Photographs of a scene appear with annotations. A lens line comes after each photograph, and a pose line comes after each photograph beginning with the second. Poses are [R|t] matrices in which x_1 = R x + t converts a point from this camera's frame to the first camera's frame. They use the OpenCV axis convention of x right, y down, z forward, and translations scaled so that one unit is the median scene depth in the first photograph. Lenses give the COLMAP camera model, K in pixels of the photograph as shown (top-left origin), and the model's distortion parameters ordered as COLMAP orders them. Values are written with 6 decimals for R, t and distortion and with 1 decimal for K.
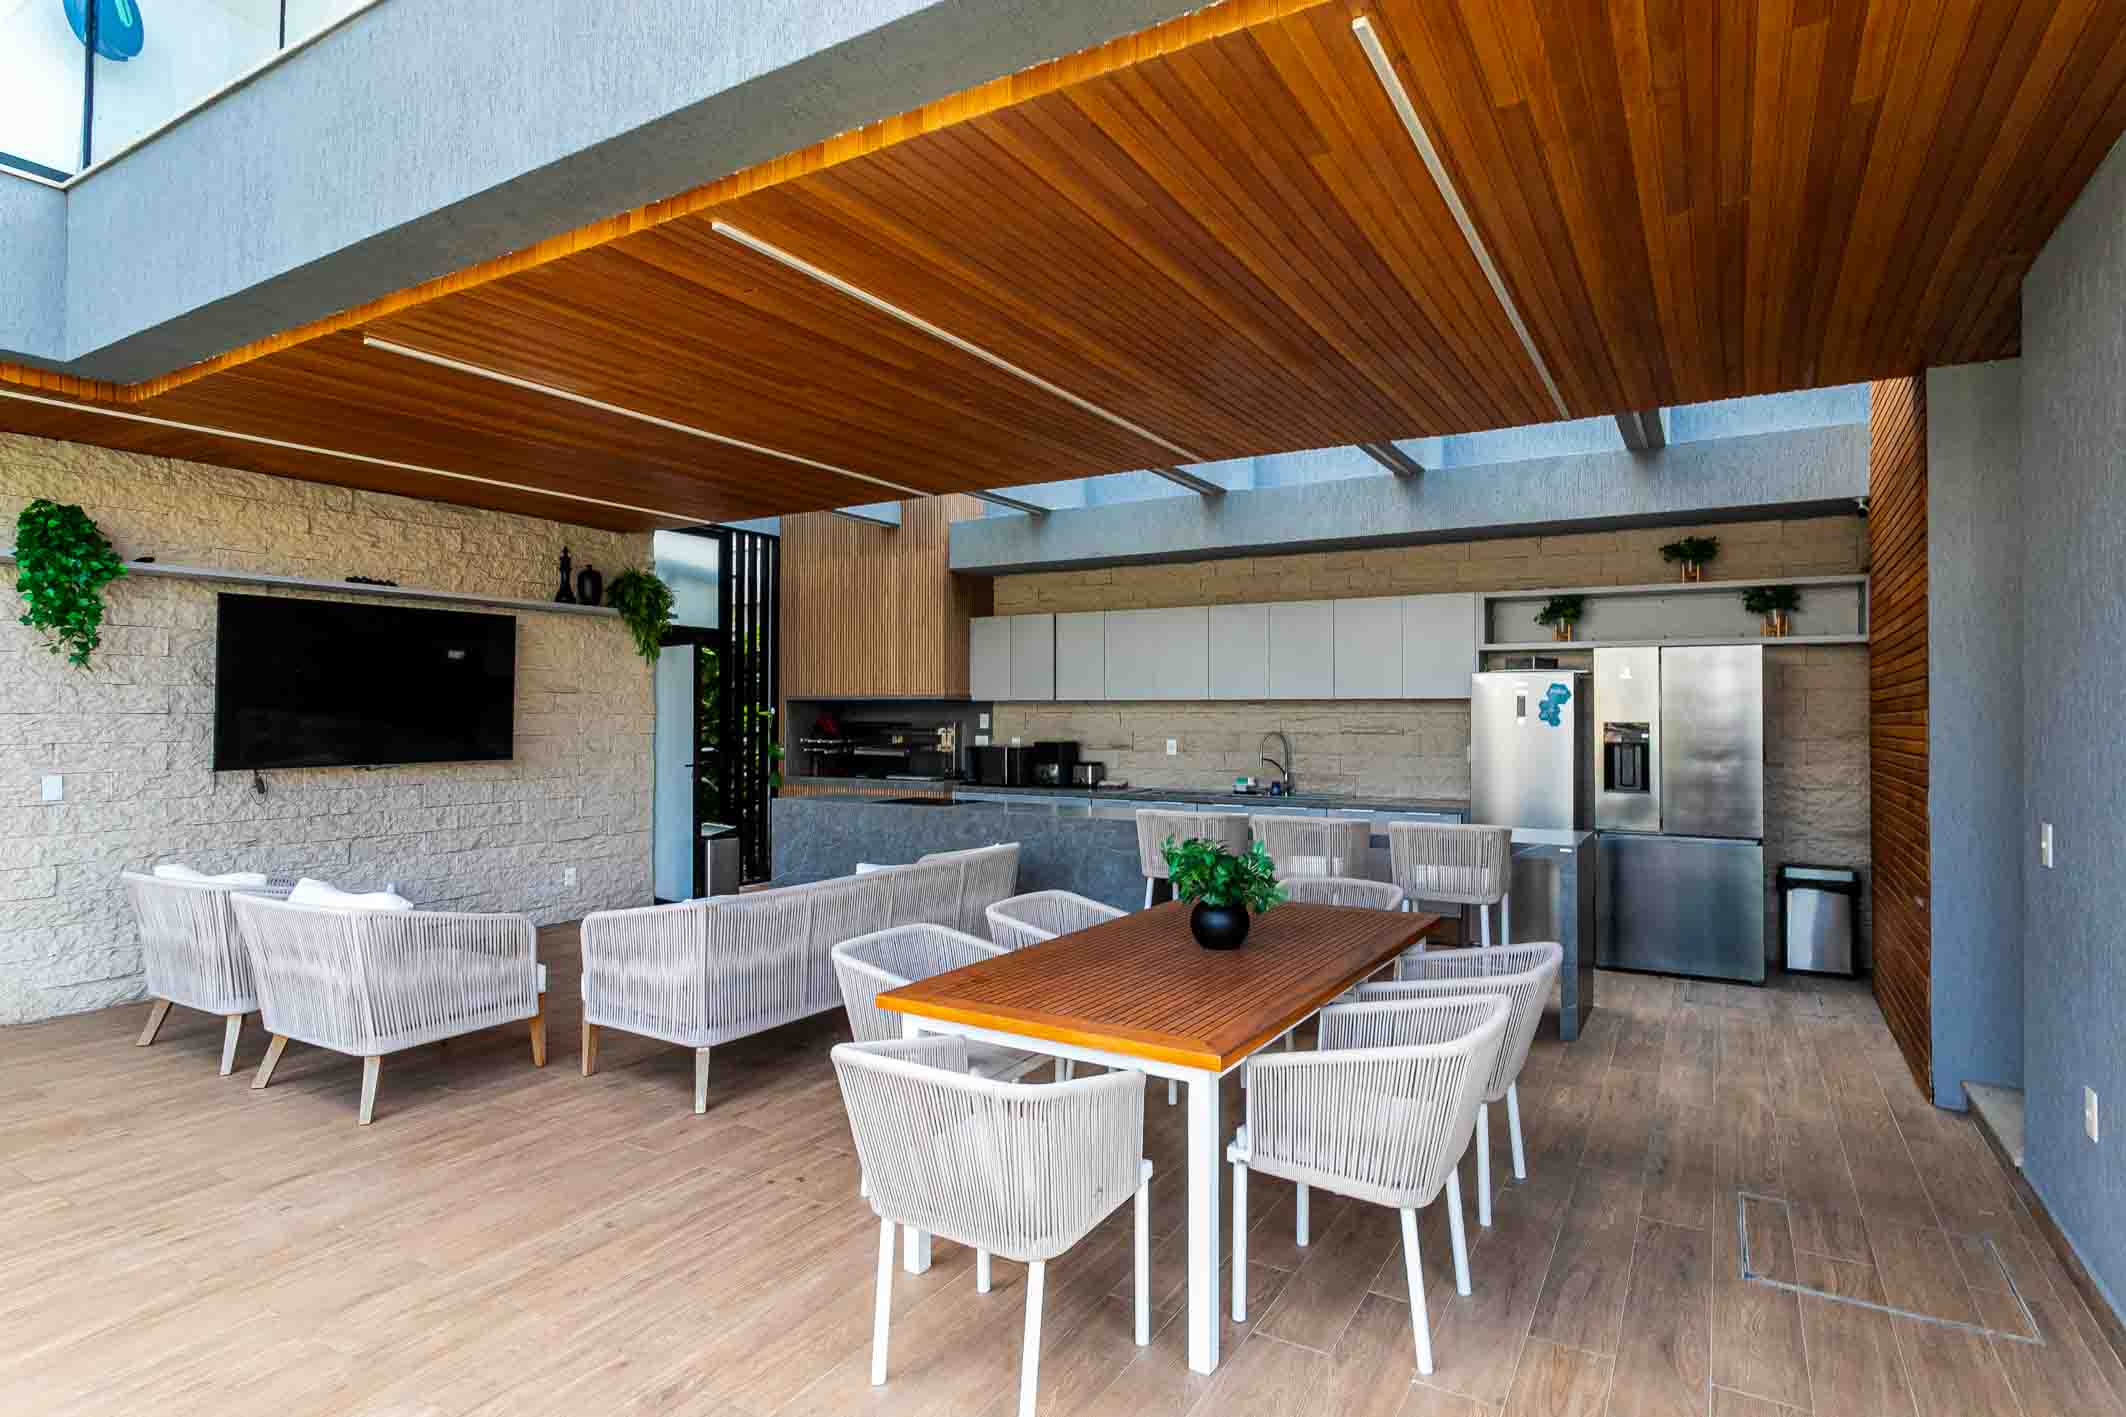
lens RADIAL K [[1086.8, 0, 1071.8], [0, 1086.8, 710.4], [0, 0, 1]] dist [0.013875, -0.000680]
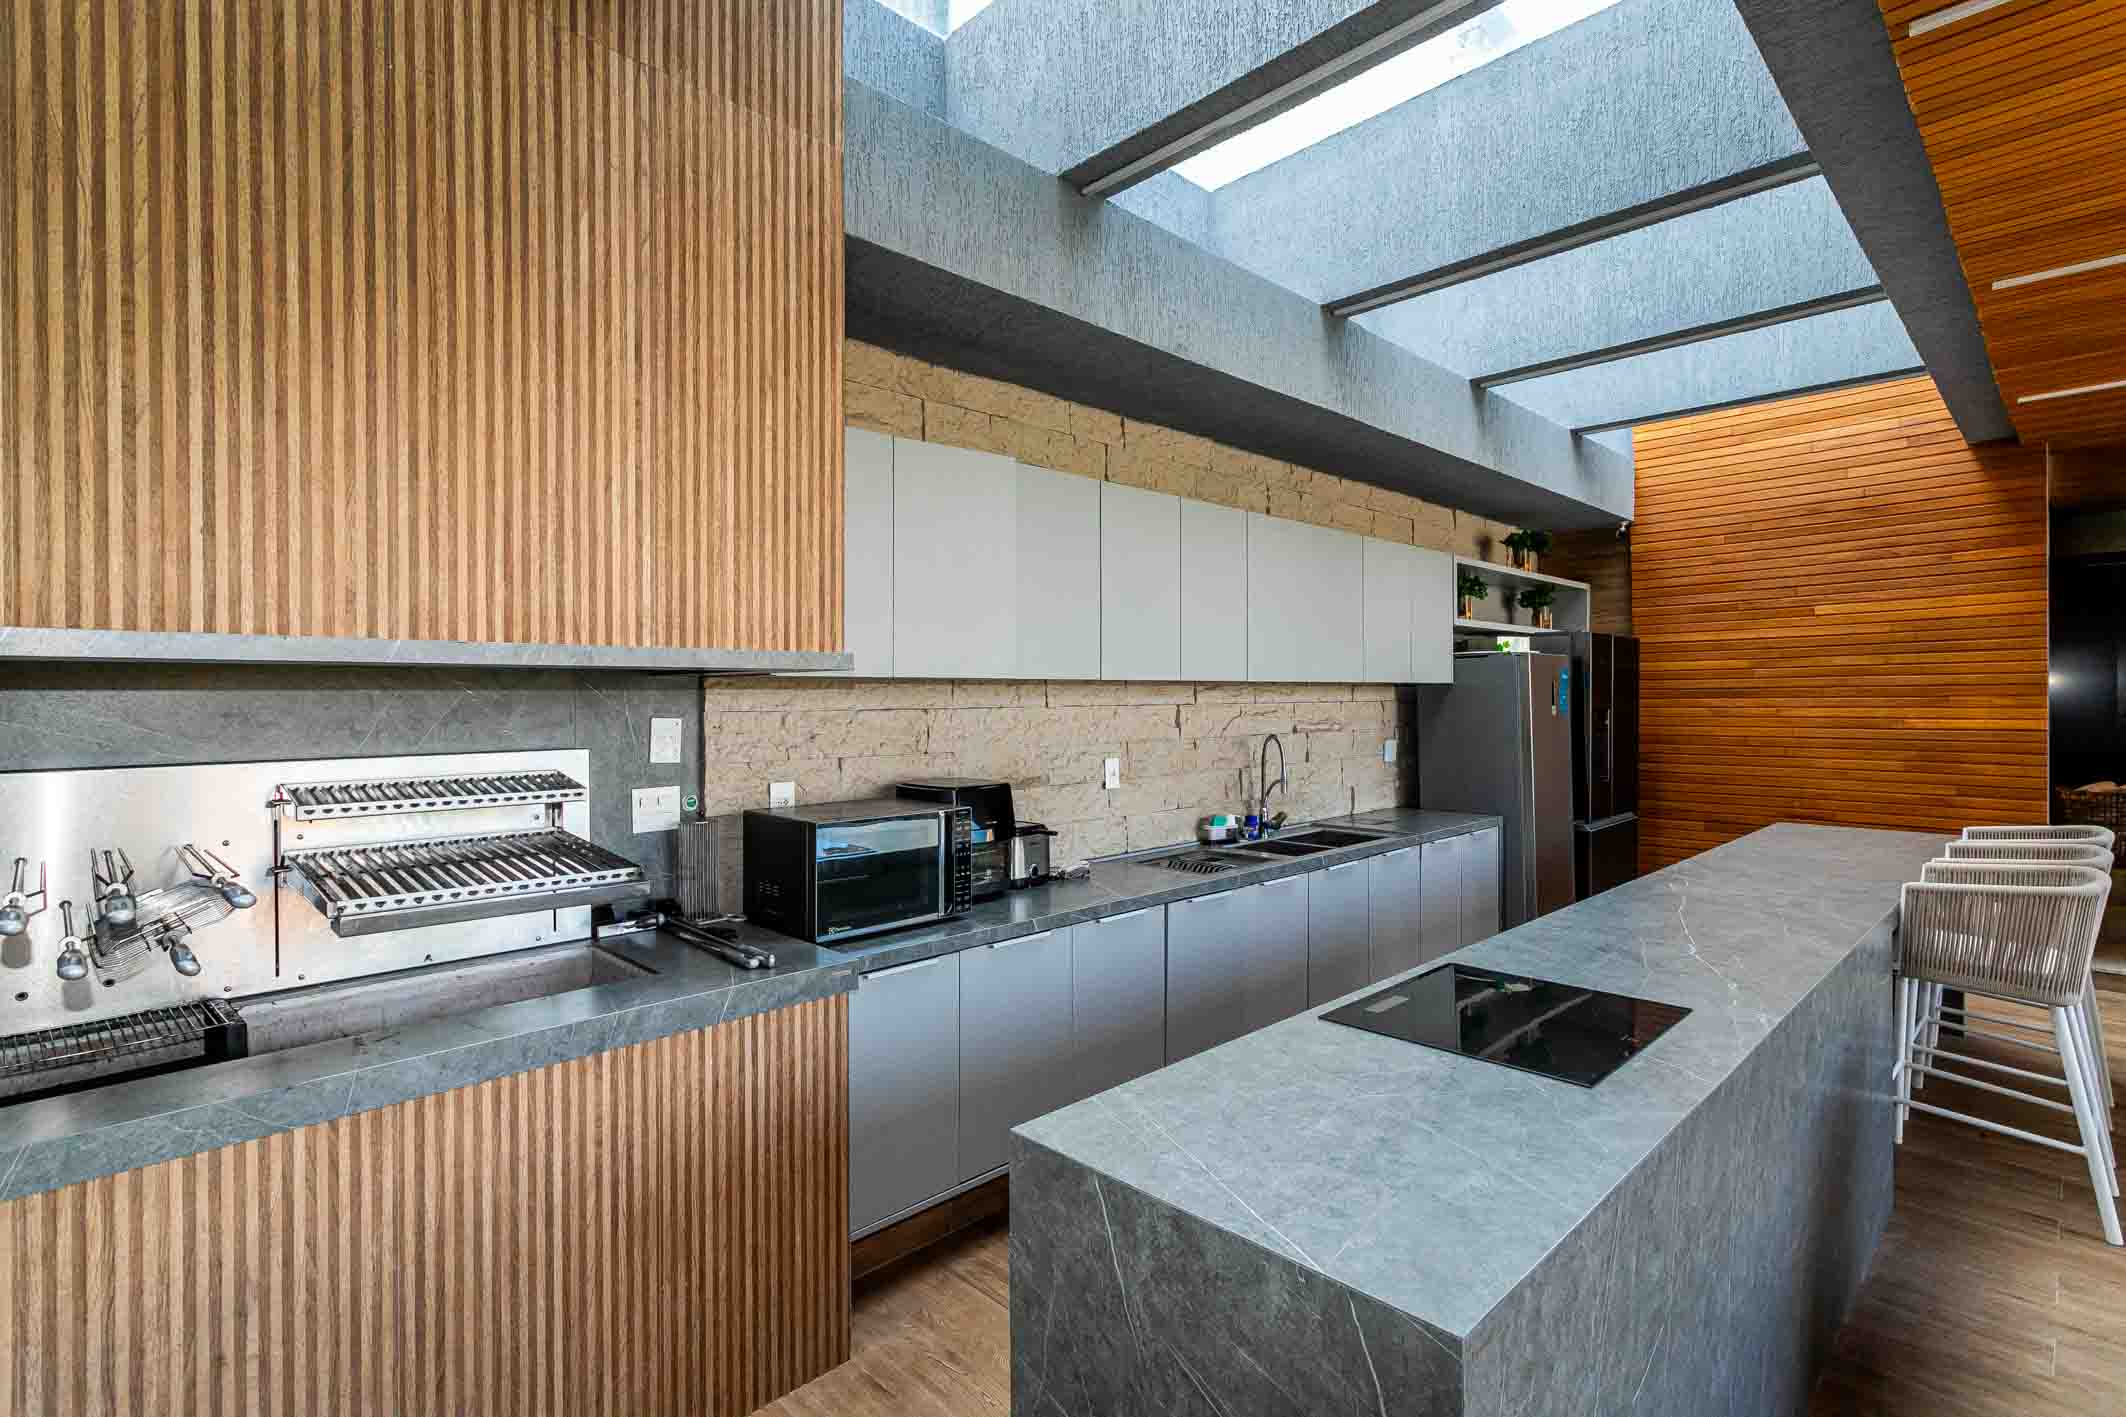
lens RADIAL K [[1031.3, 0, 1059.1], [0, 1031.3, 696.4], [0, 0, 1]] dist [0.004471, -0.000634]
pose [[0.260665, -0.007421, 0.965401, -0.357990], [0.001703, 0.999972, 0.007227, -0.004935], [-0.965428, -0.000239, 0.260670, 0.850650]]
